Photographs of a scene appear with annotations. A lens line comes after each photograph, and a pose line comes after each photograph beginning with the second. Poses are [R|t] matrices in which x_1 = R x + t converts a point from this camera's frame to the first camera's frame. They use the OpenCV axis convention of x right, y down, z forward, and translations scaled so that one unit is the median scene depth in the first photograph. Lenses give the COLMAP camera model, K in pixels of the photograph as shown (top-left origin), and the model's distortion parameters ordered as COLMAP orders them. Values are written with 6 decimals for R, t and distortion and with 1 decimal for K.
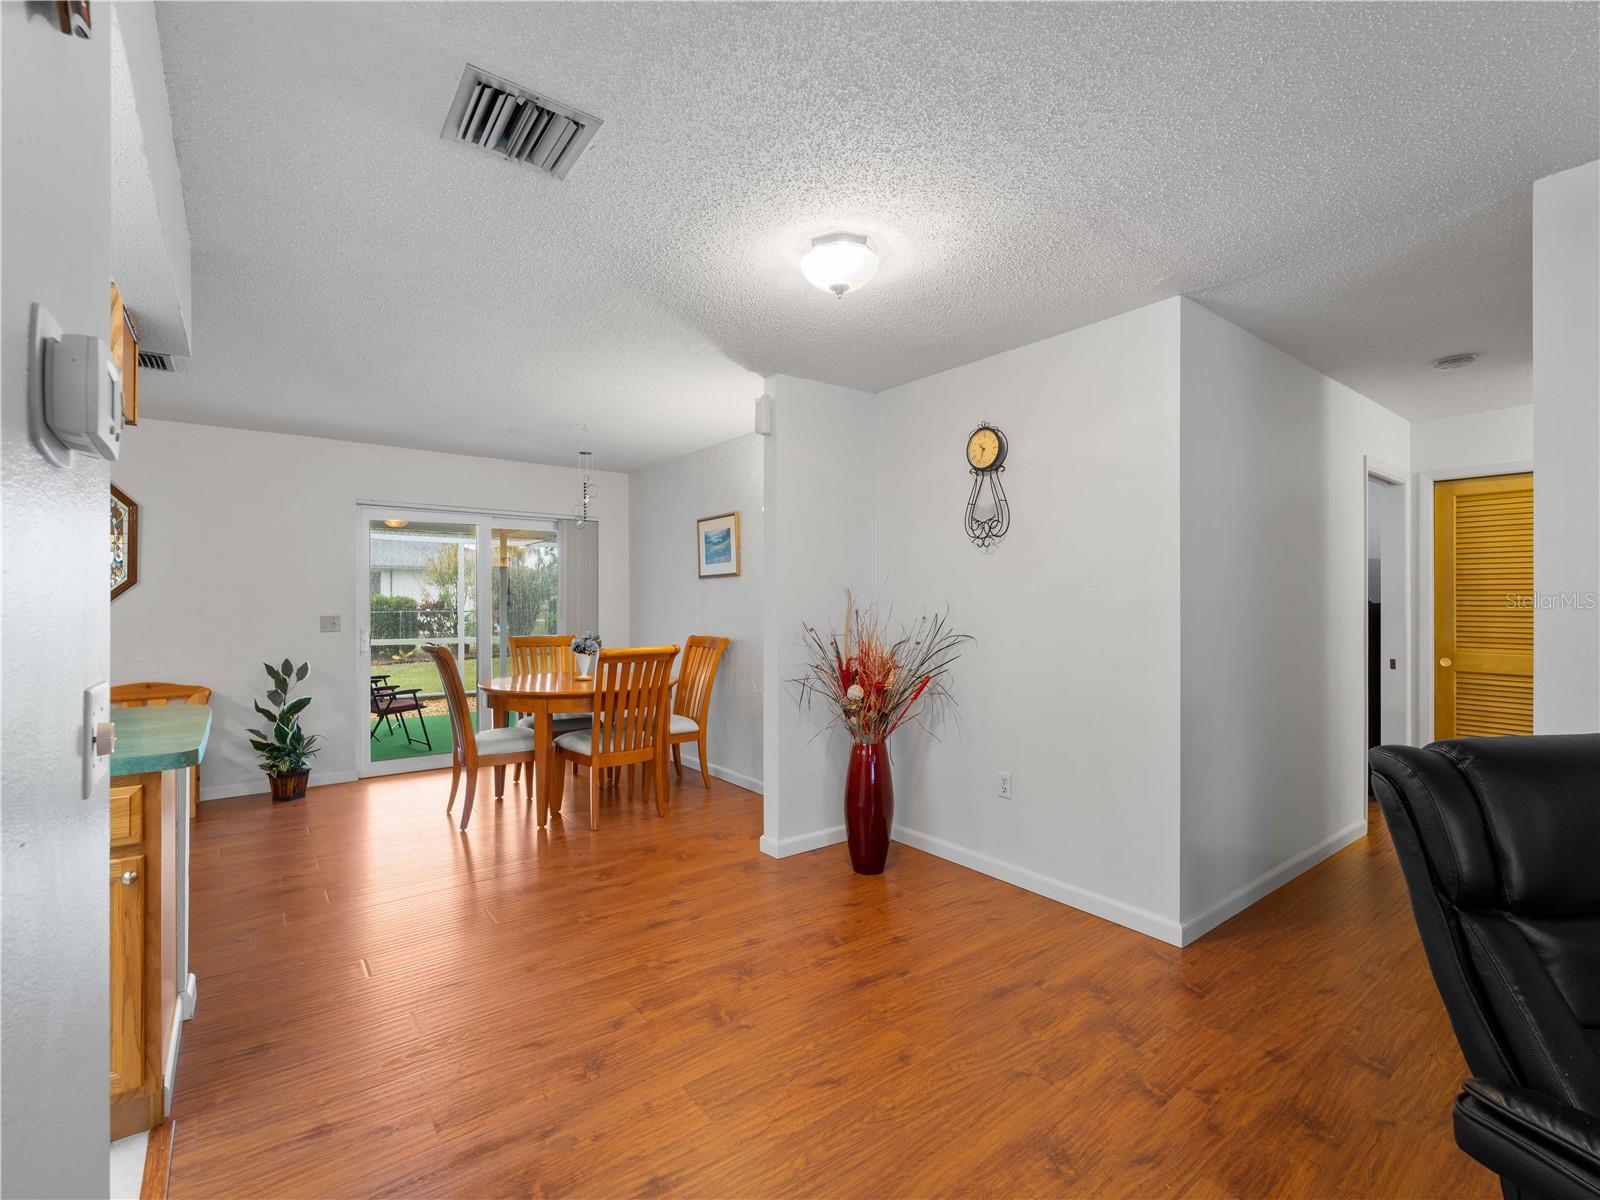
lens RADIAL K [[721.7, 0, 797.3], [0, 721.7, 596.6], [0, 0, 1]] dist [0.004155, -0.001815]
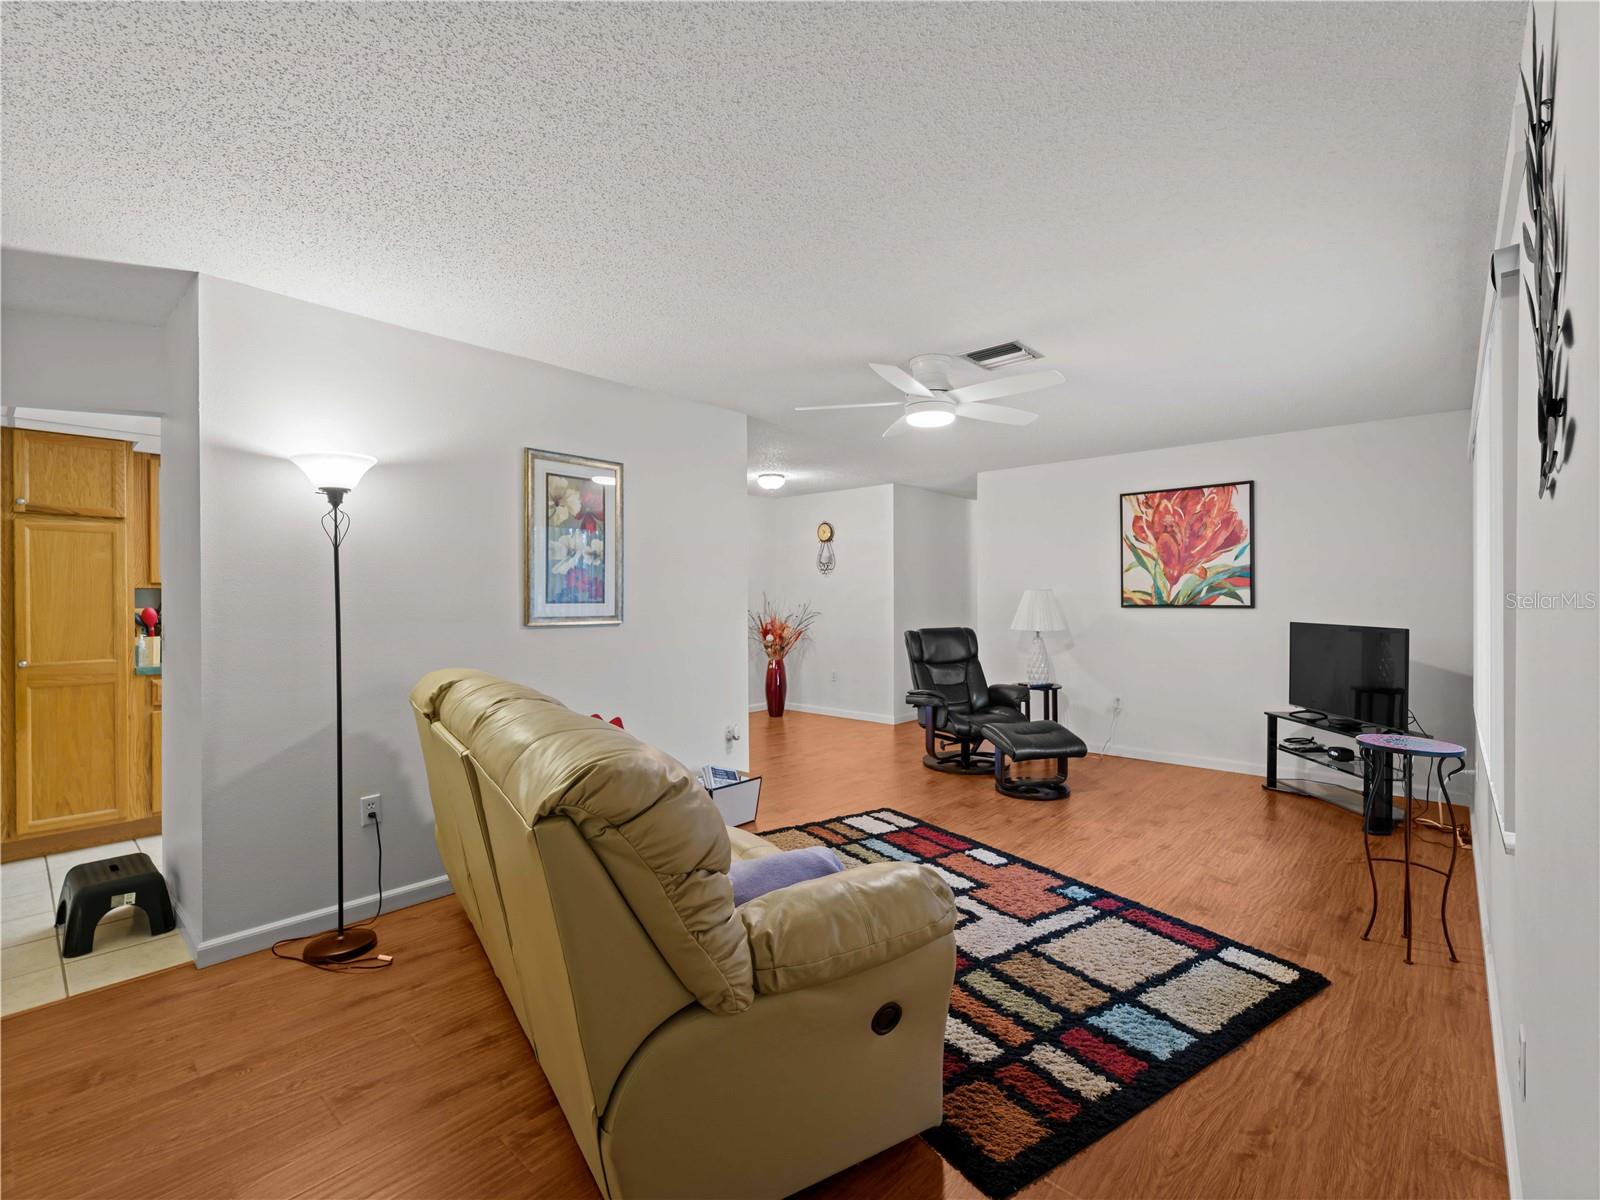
lens RADIAL K [[721.7, 0, 806.4], [0, 721.7, 601.7], [0, 0, 1]] dist [0.004155, -0.001815]
pose [[0.981334, -0.004979, 0.192245, -0.230773], [0.002873, 0.999933, 0.011232, -0.006342], [-0.192288, -0.010470, 0.981283, -1.185958]]
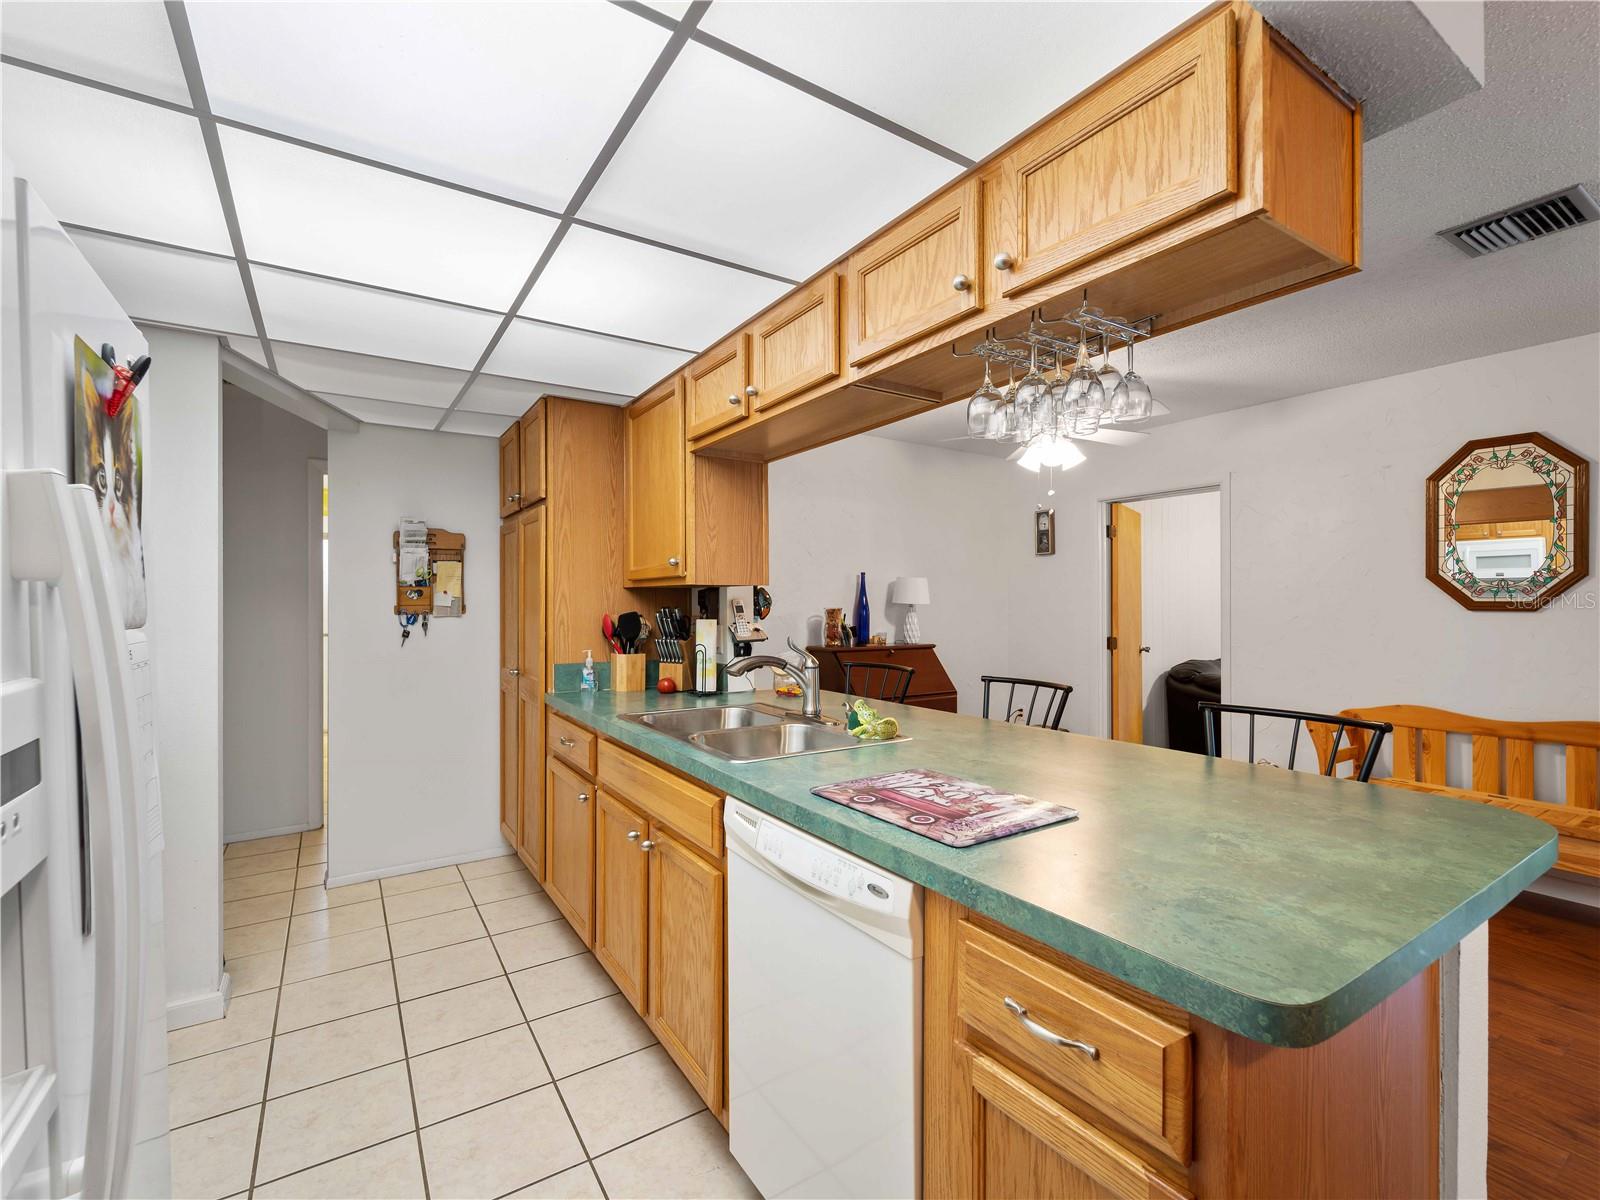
lens RADIAL K [[721.7, 0, 796.2], [0, 721.7, 599.5], [0, 0, 1]] dist [0.004155, -0.001815]
pose [[-0.077819, -0.003320, -0.996962, -0.217618], [0.010144, 0.999940, -0.004122, -0.000500], [0.996916, -0.010433, -0.077781, 0.385688]]
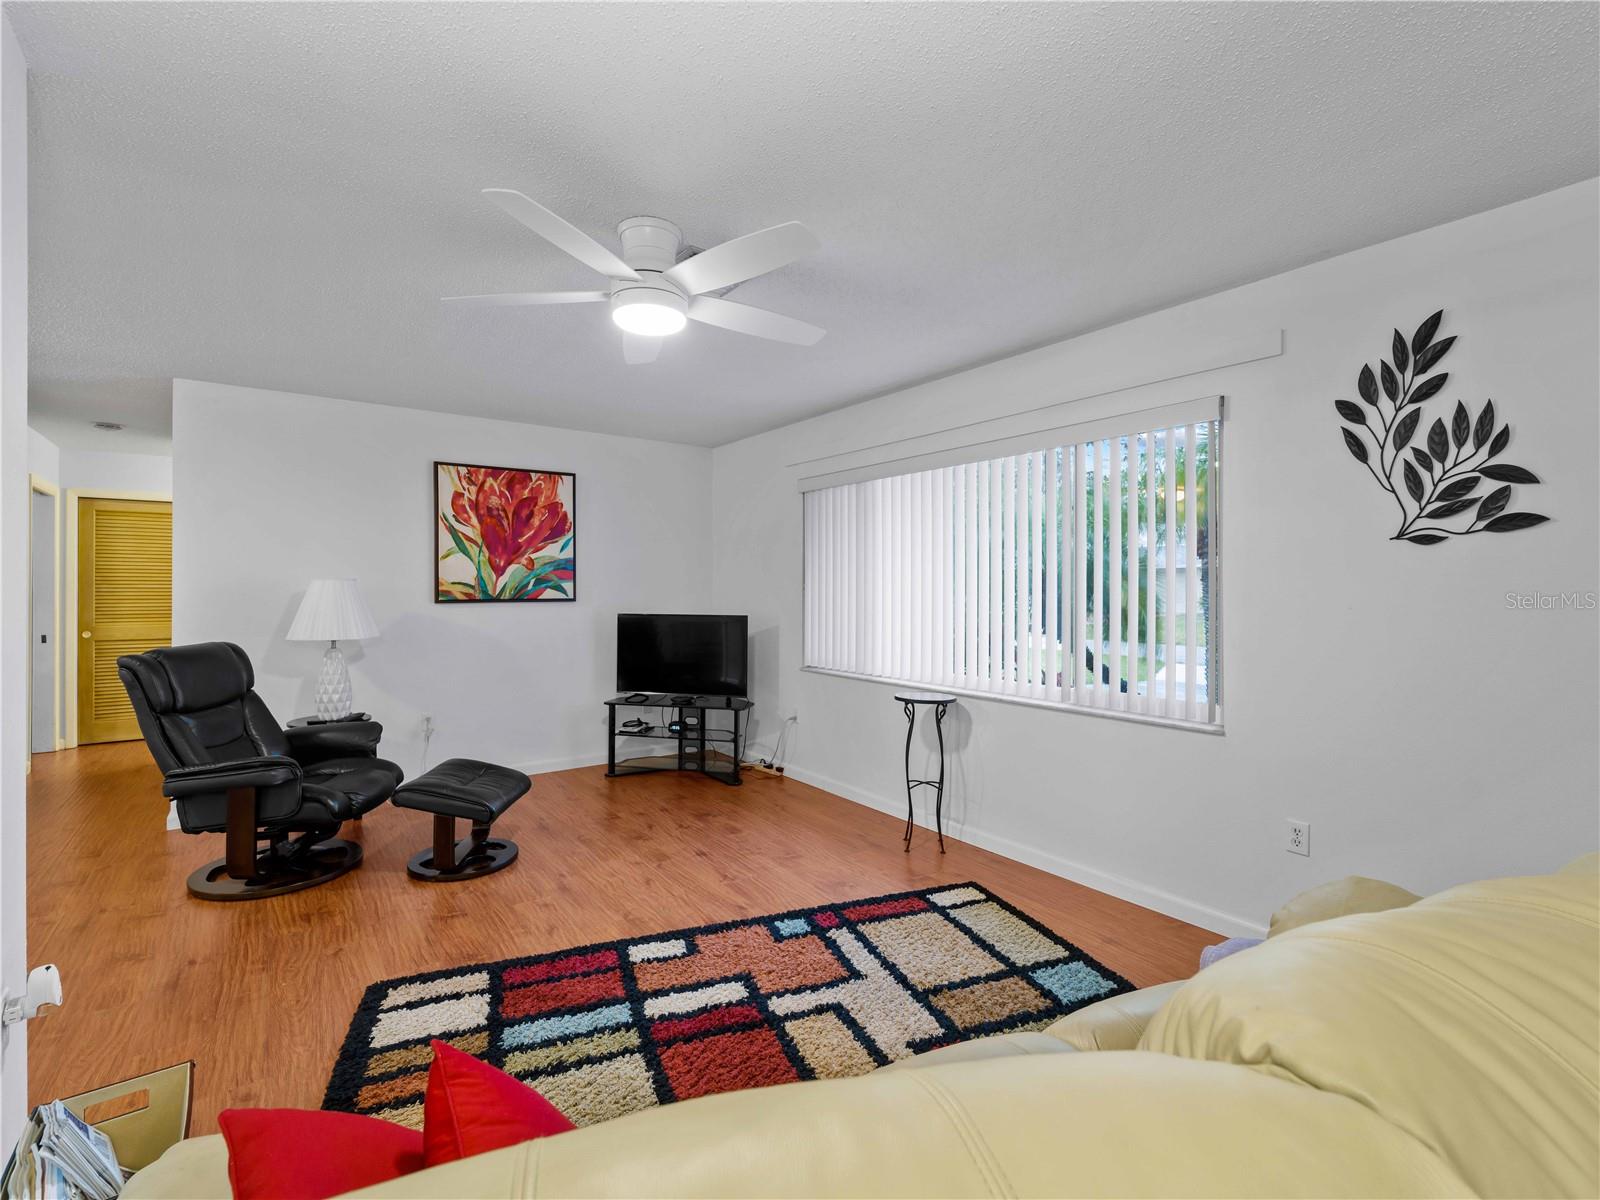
lens RADIAL K [[721.7, 0, 800.9], [0, 721.7, 588.2], [0, 0, 1]] dist [0.004155, -0.001815]
pose [[0.016277, -0.003276, 0.999862, -0.514813], [-0.006140, 0.999975, 0.003377, -0.008276], [-0.999849, -0.006194, 0.016257, -0.416456]]
